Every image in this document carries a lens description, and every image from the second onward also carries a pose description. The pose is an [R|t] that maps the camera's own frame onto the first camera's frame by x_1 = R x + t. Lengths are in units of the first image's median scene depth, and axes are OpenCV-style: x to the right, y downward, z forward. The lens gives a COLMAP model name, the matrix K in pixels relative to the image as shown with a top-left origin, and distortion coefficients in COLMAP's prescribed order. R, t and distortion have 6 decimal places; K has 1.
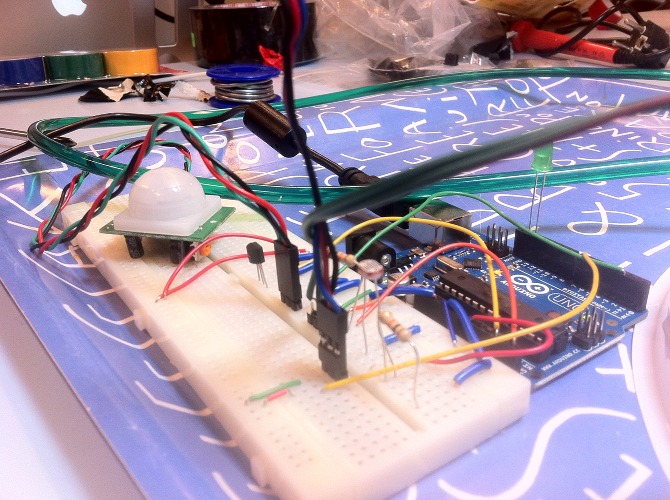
lens RADIAL K [[687.0, 0, 335.0], [0, 687.0, 250.0], [0, 0, 1]] dist [0.000881, -0.033227]
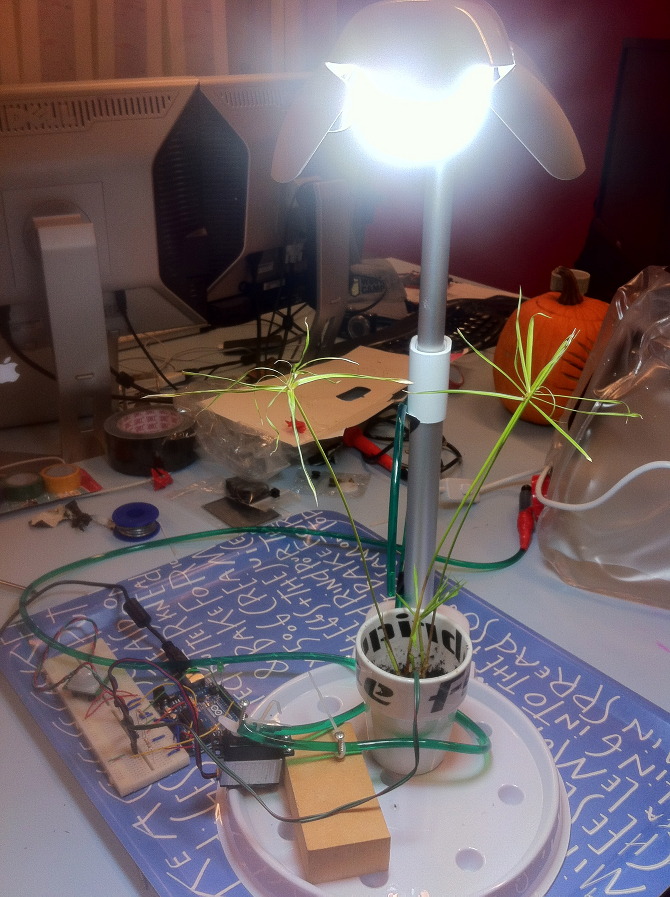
lens RADIAL K [[919.8, 0, 335.0], [0, 919.8, 448.5], [0, 0, 1]] dist [0.000881, -0.033227]
pose [[0.999692, 0.016641, 0.018432, 0.671566], [-0.017210, 0.999367, 0.031140, -1.129303], [-0.017902, -0.031448, 0.999345, -2.693424]]
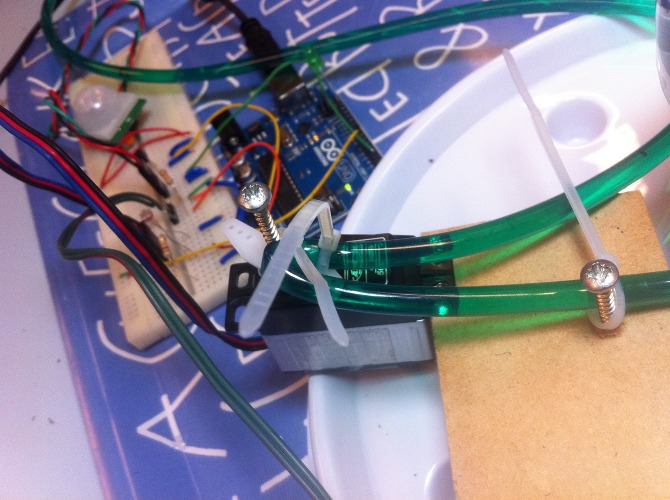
lens RADIAL K [[687.0, 0, 335.0], [0, 687.0, 250.0], [0, 0, 1]] dist [0.000881, -0.033227]
pose [[0.935636, -0.019366, -0.352434, 0.754693], [0.206291, 0.840209, 0.501490, -0.455142], [0.286406, -0.541916, 0.790126, -0.170939]]
